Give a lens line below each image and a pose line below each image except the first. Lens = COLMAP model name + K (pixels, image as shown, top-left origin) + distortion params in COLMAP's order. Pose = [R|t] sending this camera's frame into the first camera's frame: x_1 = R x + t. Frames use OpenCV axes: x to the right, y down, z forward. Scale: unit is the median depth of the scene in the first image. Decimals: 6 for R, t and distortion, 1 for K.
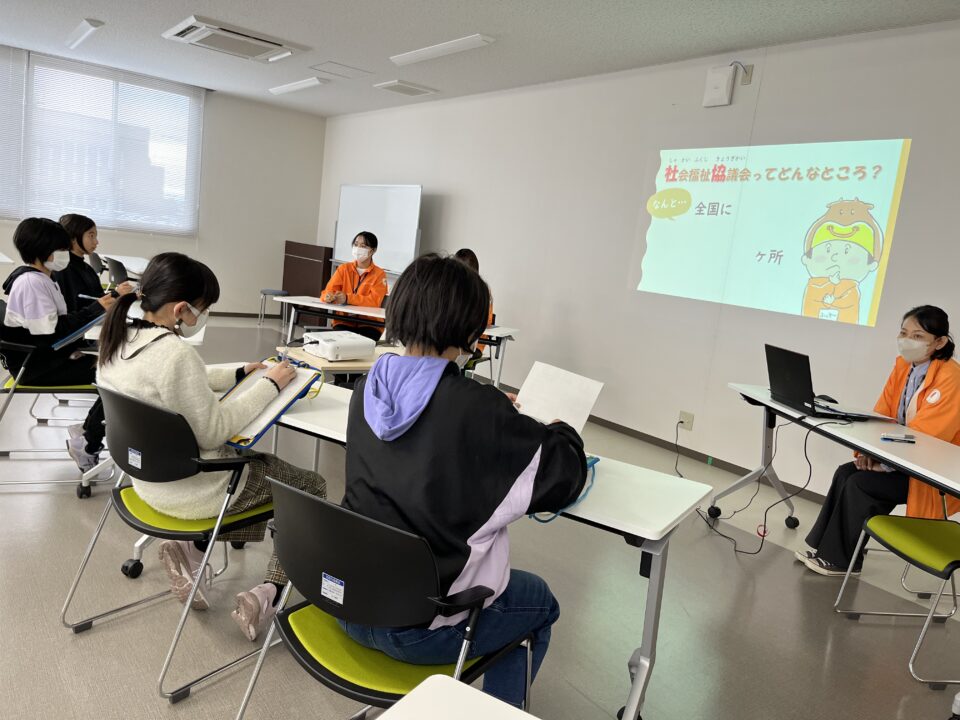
lens RADIAL K [[751.8, 0, 477.9], [0, 751.8, 364.1], [0, 0, 1]] dist [0.065977, -0.099640]
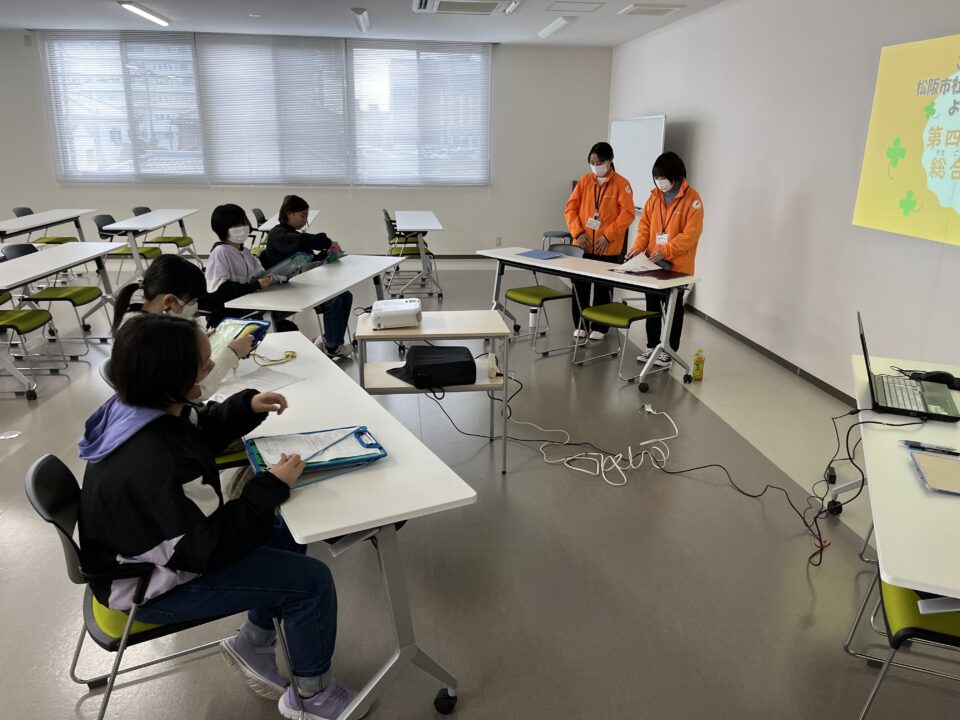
lens RADIAL K [[751.8, 0, 484.6], [0, 751.8, 362.5], [0, 0, 1]] dist [0.065977, -0.099640]
pose [[0.857062, 0.042802, -0.513432, 0.226913], [0.010061, 0.994963, 0.099739, -0.028326], [0.515115, -0.090648, 0.852314, 0.060267]]
